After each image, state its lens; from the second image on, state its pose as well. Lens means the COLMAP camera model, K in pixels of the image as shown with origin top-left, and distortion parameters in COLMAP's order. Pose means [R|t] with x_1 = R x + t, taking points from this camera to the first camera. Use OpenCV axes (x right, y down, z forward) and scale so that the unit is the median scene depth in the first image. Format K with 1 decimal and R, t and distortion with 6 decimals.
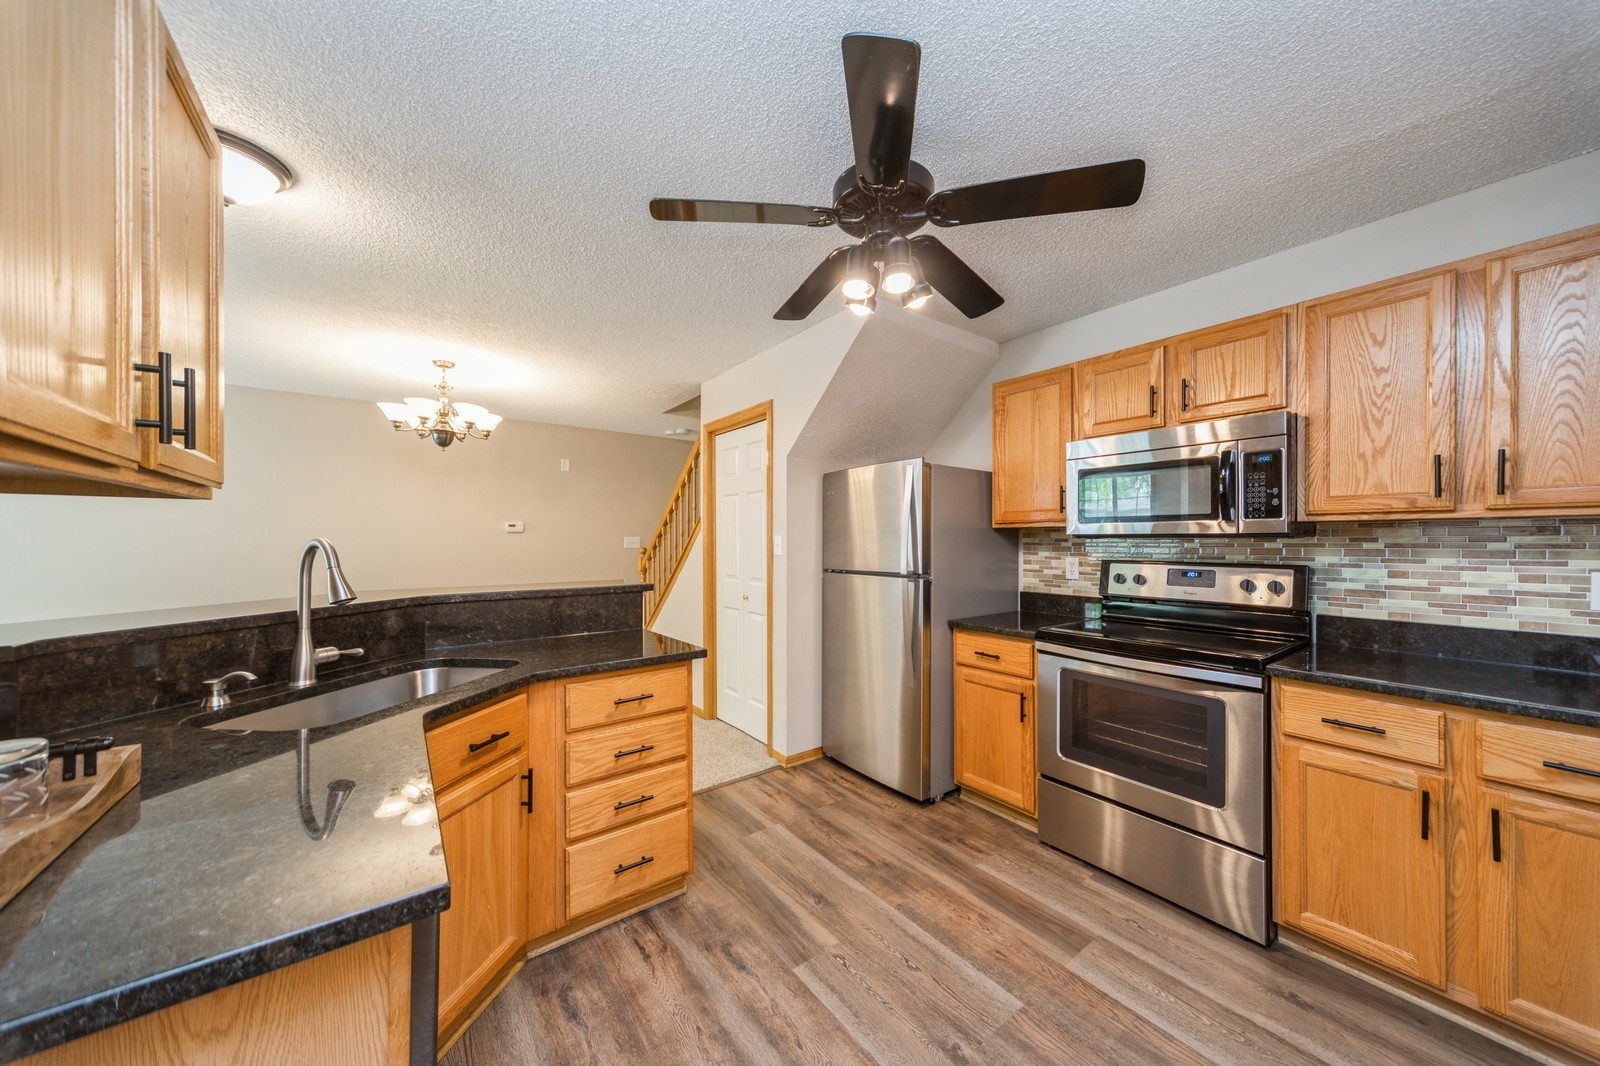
lens RADIAL K [[549.1, 0, 800.0], [0, 549.1, 533.0], [0, 0, 1]] dist [0.000190, 0.000014]
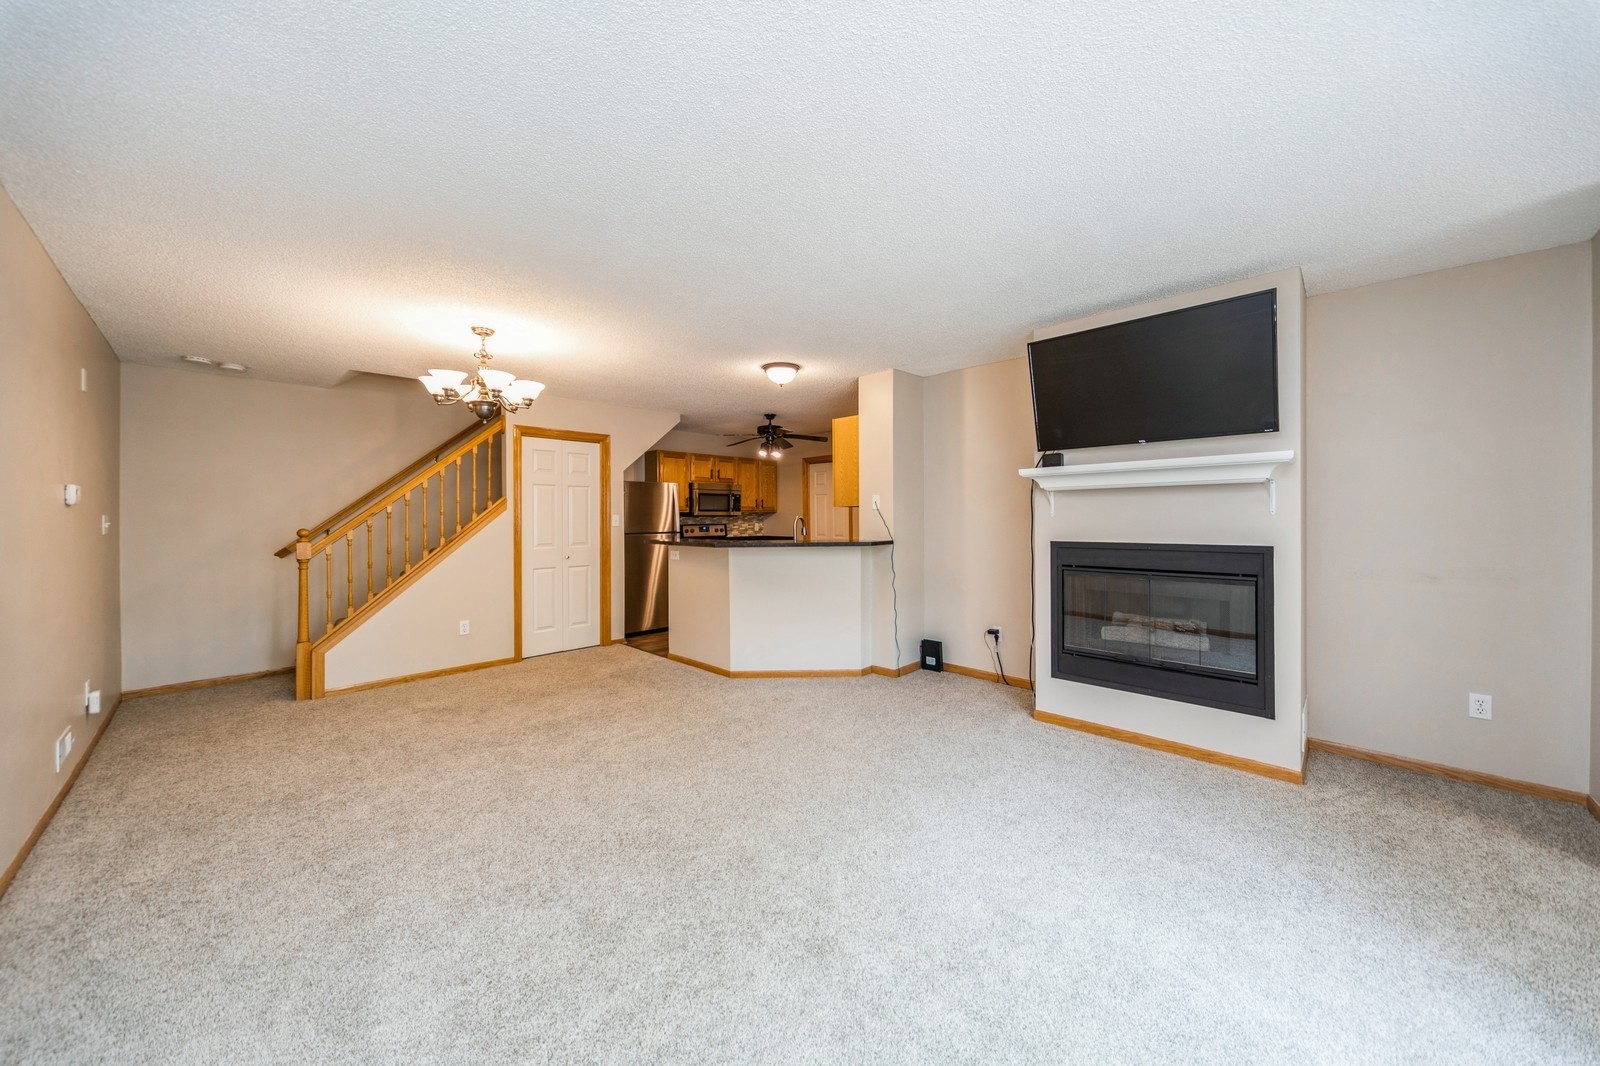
lens RADIAL K [[549.1, 0, 800.0], [0, 549.1, 533.0], [0, 0, 1]] dist [0.000190, 0.000014]
pose [[-0.151765, -0.022588, 0.988158, -2.464858], [0.000028, 0.999739, 0.022857, 0.030032], [-0.988417, 0.003496, -0.151725, 0.921001]]
